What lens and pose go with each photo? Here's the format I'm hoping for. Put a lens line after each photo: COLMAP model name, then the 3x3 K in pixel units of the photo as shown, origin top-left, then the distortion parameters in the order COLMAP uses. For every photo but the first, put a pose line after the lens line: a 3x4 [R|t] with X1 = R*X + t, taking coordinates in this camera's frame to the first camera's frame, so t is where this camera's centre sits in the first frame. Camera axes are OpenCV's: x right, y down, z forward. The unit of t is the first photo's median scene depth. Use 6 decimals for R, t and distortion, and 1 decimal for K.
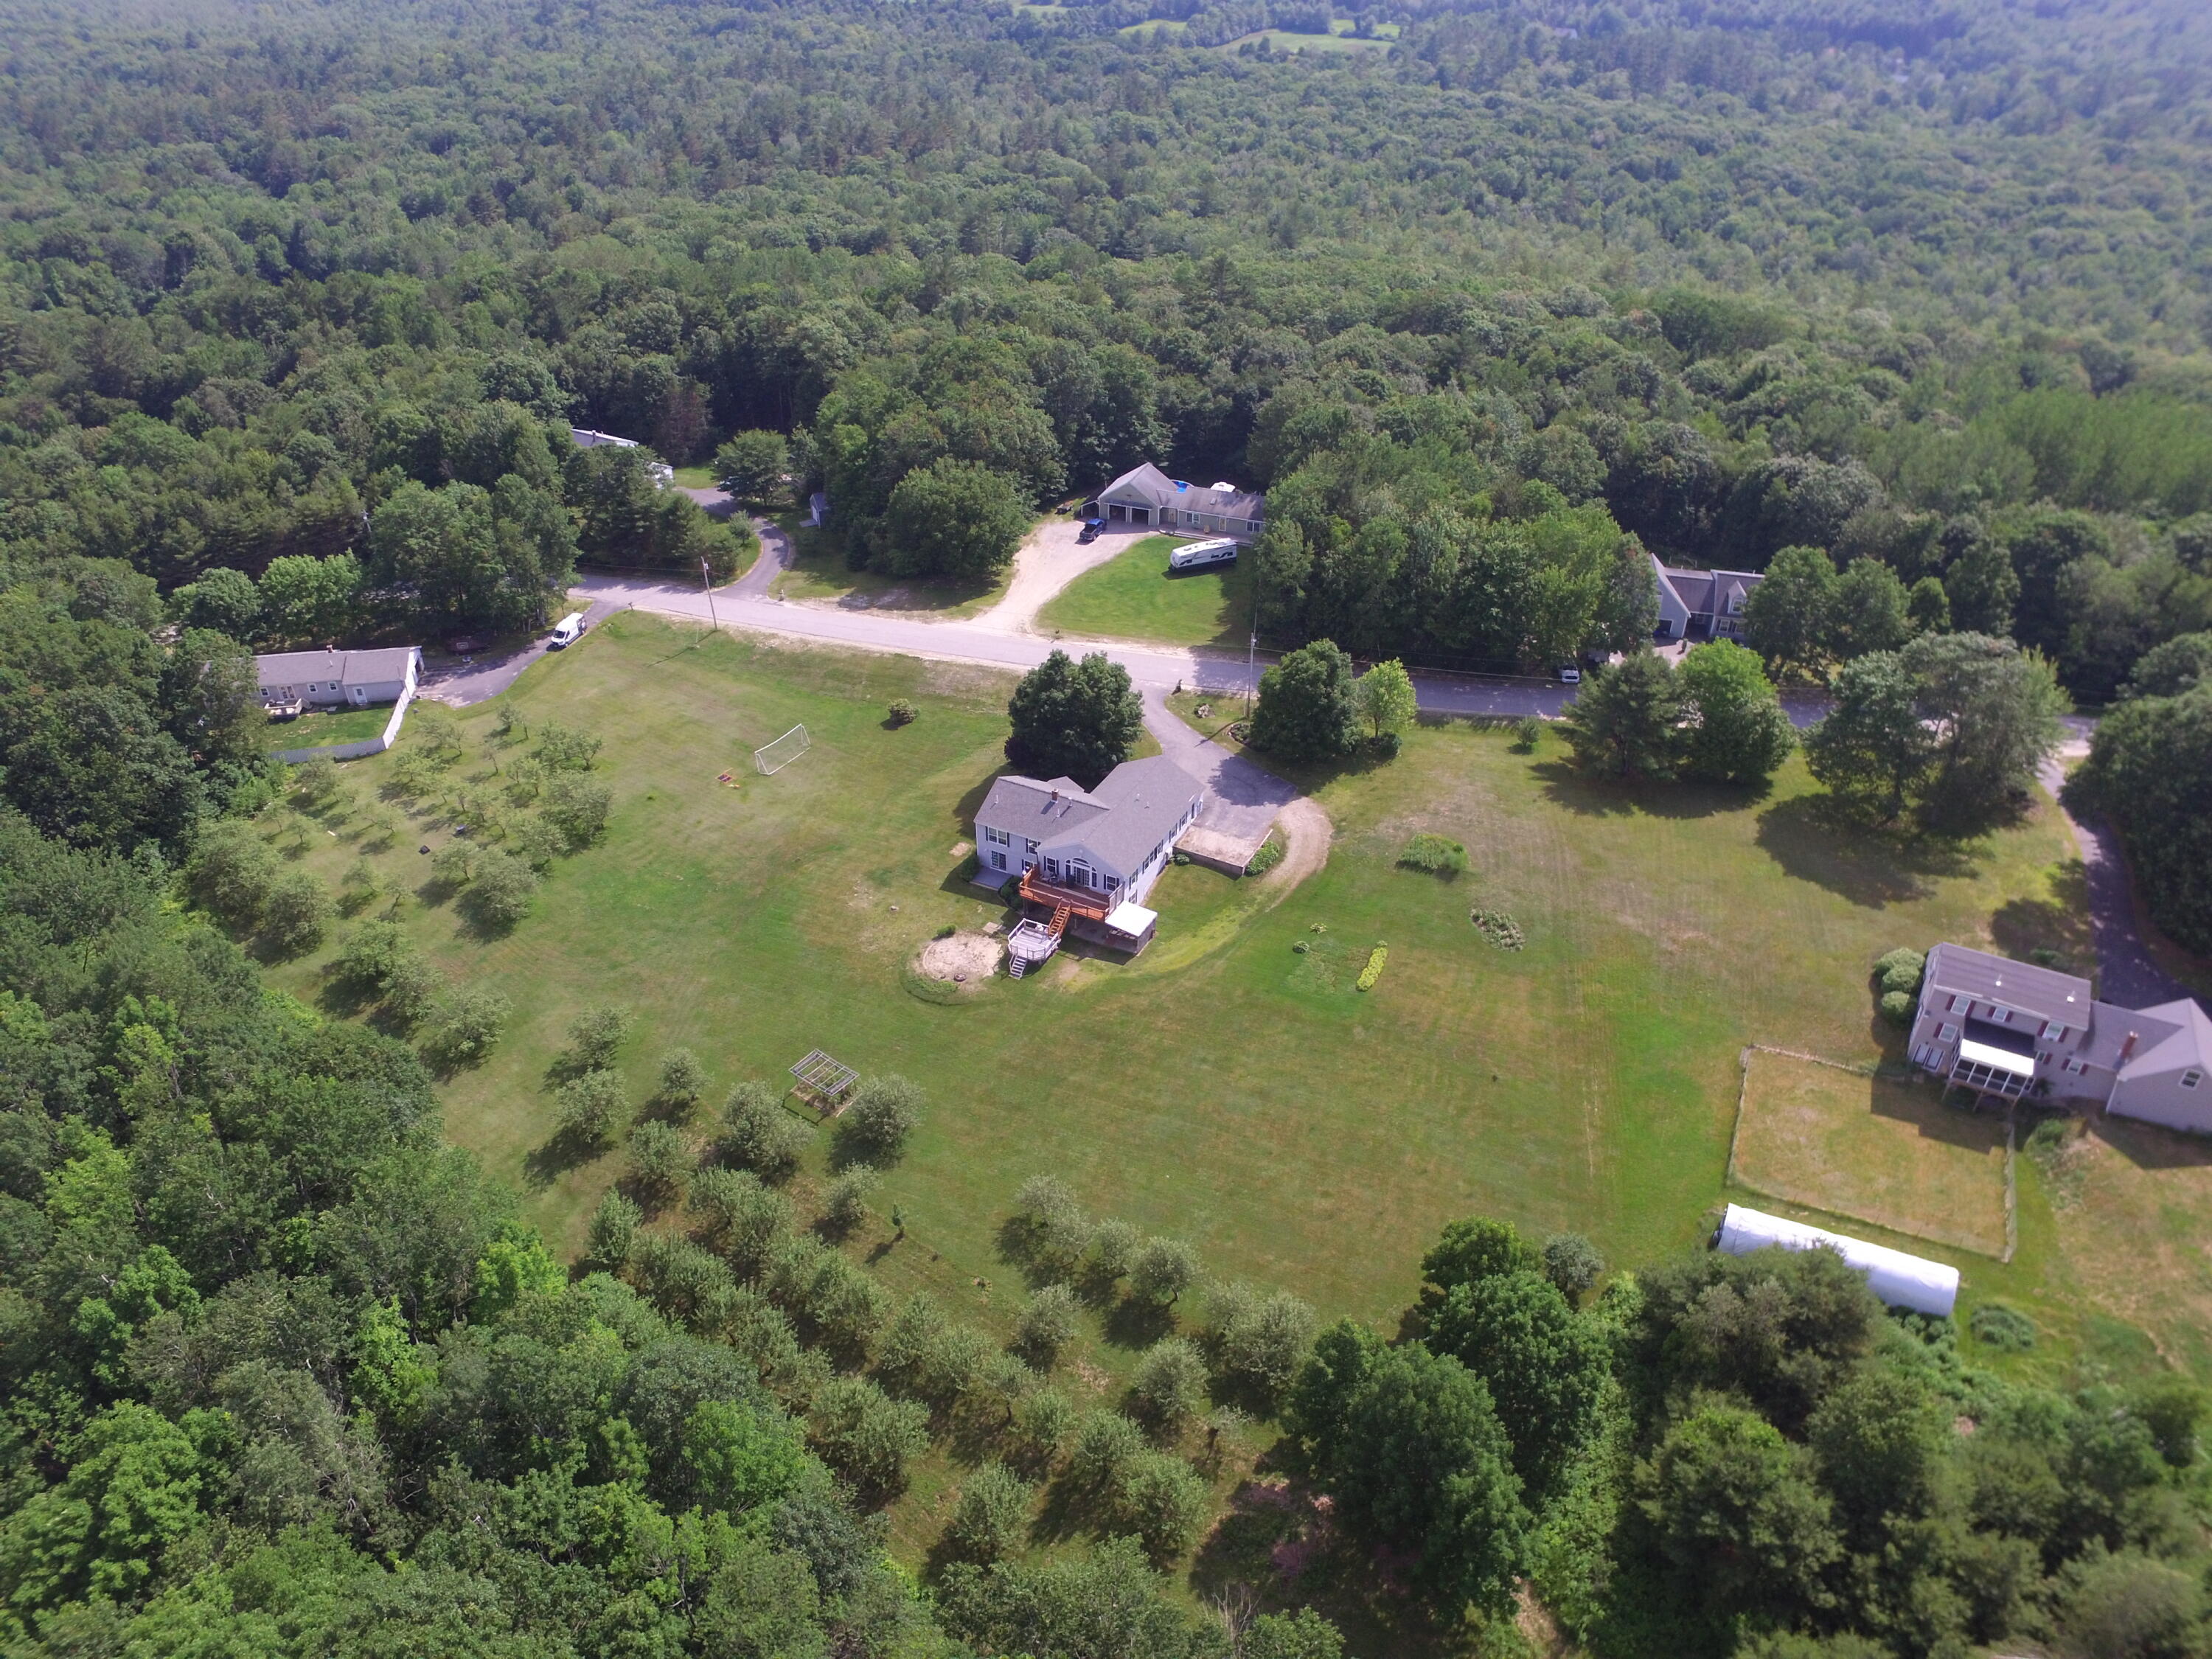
lens RADIAL K [[1492.2, 0, 1106.5], [0, 1492.2, 846.8], [0, 0, 1]] dist [-0.130093, 0.097342]
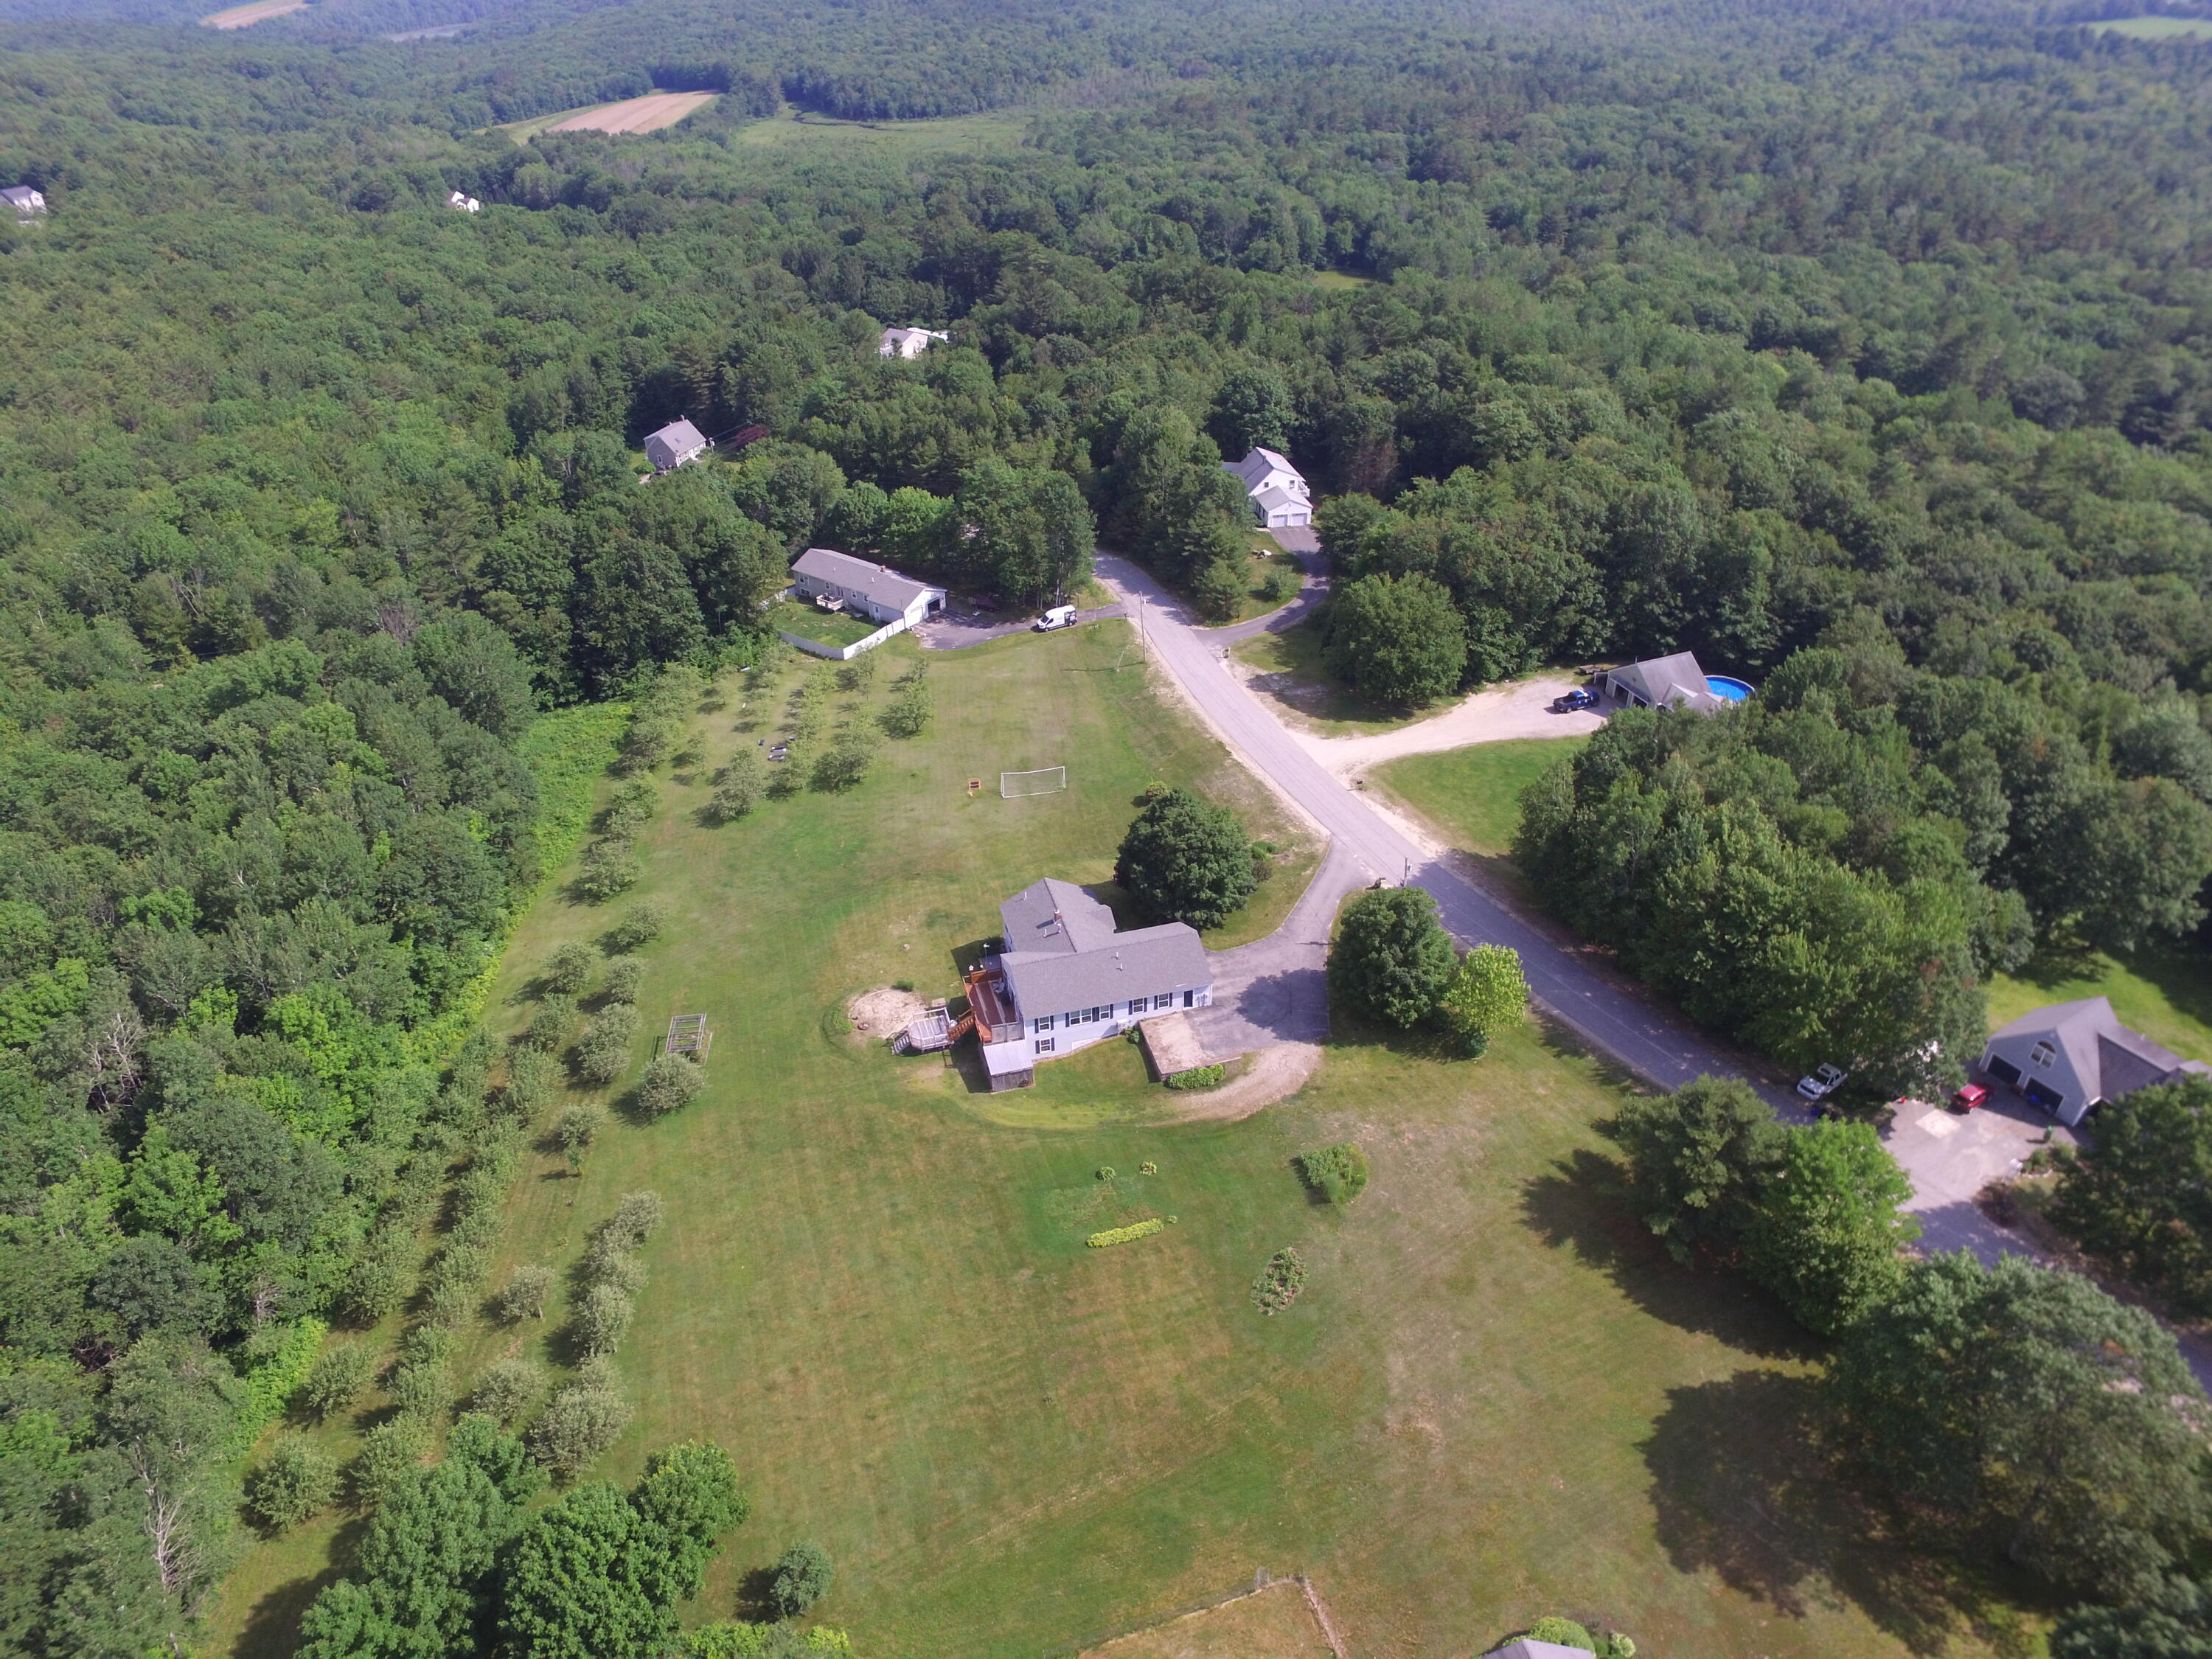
lens RADIAL K [[1492.2, 0, 1106.5], [0, 1492.2, 846.8], [0, 0, 1]] dist [-0.130093, 0.097342]
pose [[0.681692, 0.393928, -0.616536, 0.565881], [-0.397179, 0.906949, 0.140331, -0.223262], [0.614447, 0.149213, 0.774720, 0.248511]]
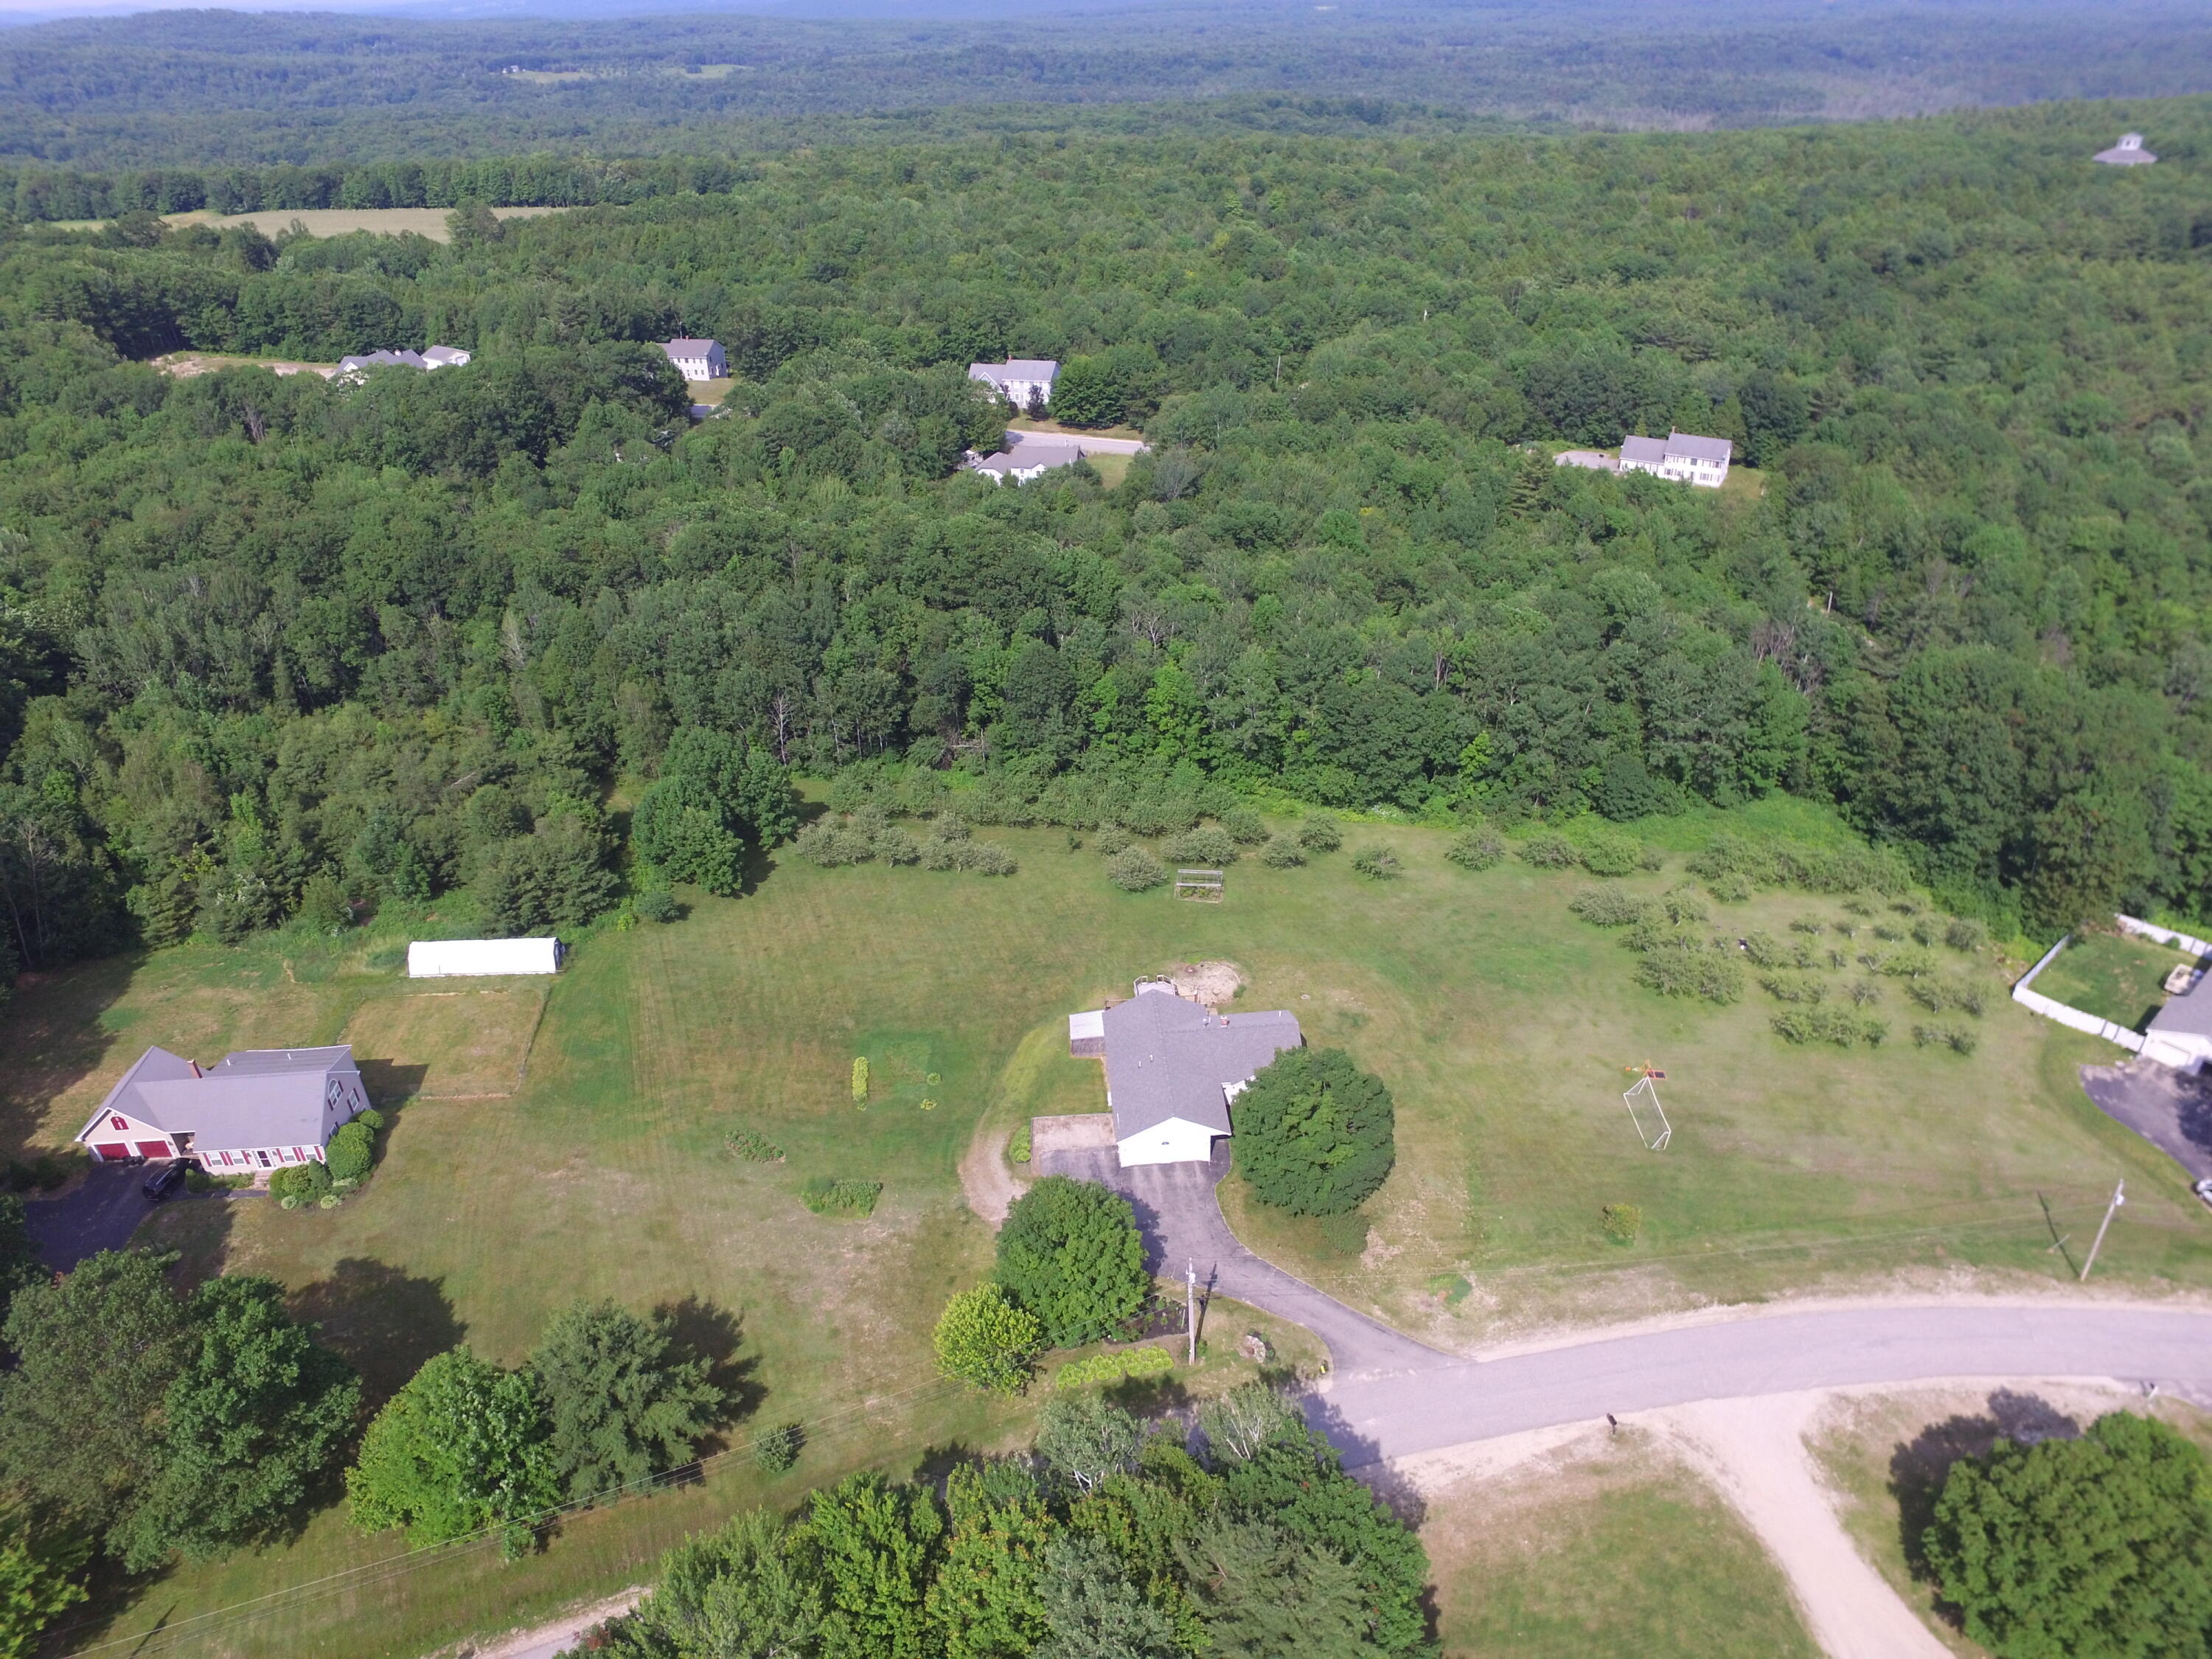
lens RADIAL K [[1492.2, 0, 1106.5], [0, 1492.2, 846.8], [0, 0, 1]] dist [-0.130093, 0.097342]
pose [[-0.855595, 0.289585, -0.429066, 0.393755], [-0.269516, 0.458459, 0.846862, -0.848151], [0.441948, 0.840212, -0.314208, 1.150698]]
